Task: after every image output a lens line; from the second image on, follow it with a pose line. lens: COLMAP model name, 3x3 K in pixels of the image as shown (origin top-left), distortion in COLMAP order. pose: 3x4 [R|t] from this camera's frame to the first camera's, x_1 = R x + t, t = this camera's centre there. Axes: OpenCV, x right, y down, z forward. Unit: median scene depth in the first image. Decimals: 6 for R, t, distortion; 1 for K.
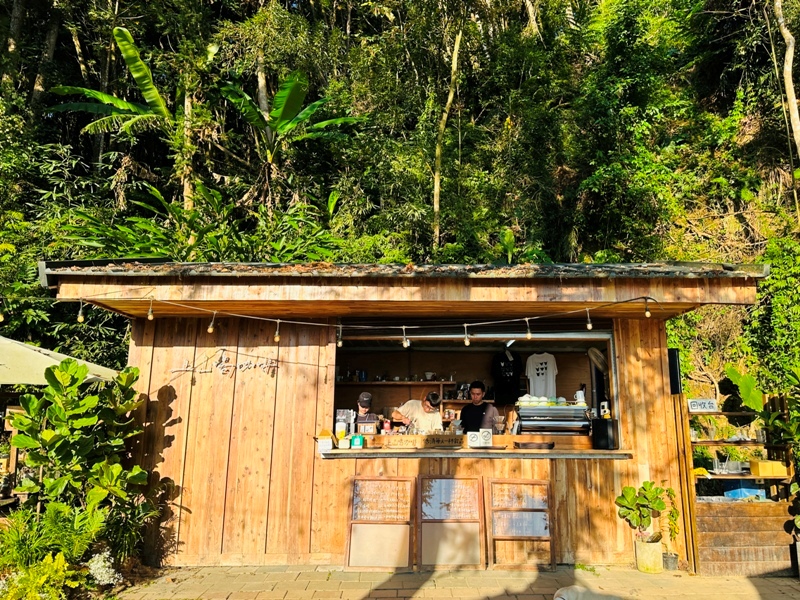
lens RADIAL K [[596.3, 0, 452.0], [0, 596.3, 297.6], [0, 0, 1]] dist [0.083508, -0.140082]
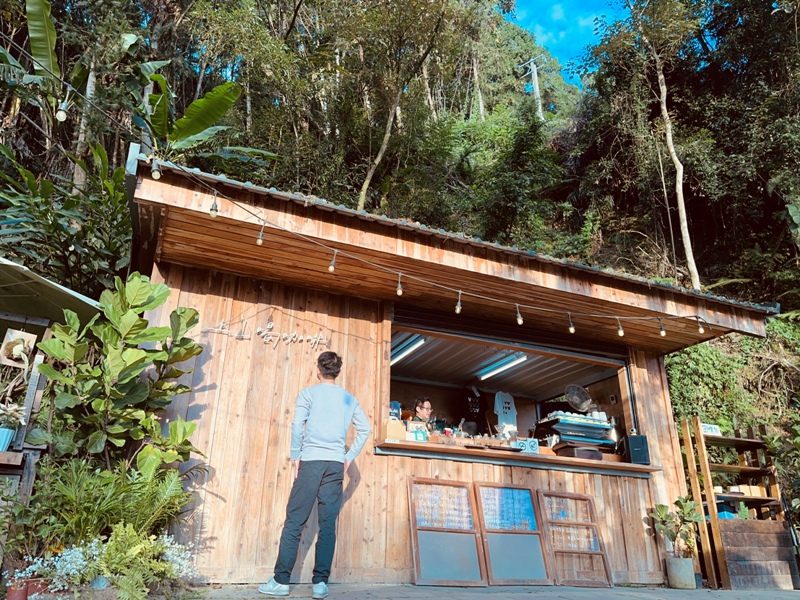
lens RADIAL K [[598.1, 0, 403.1], [0, 598.1, 299.6], [0, 0, 1]] dist [0.092282, -0.127185]
pose [[0.921490, 0.165090, 0.351571, -0.523729], [-0.091444, 0.971941, -0.216722, 0.238269], [-0.377485, 0.167557, 0.910730, 0.166076]]
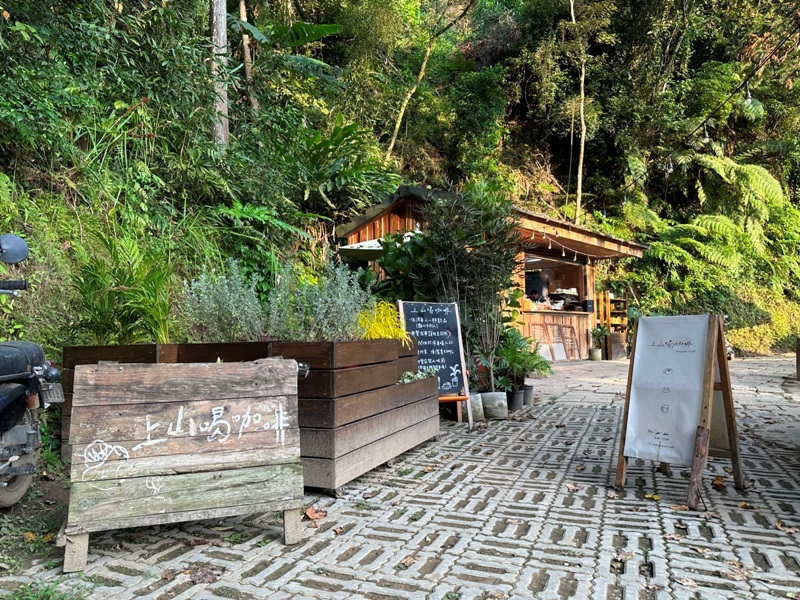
lens RADIAL K [[560.8, 0, 400.0], [0, 560.8, 300.0], [0, 0, 1]] dist [0.142955, -0.245122]
pose [[0.685272, 0.038089, 0.727290, -1.866367], [-0.140476, 0.986791, 0.080681, 0.128685], [-0.714611, -0.157455, 0.681571, 0.019621]]
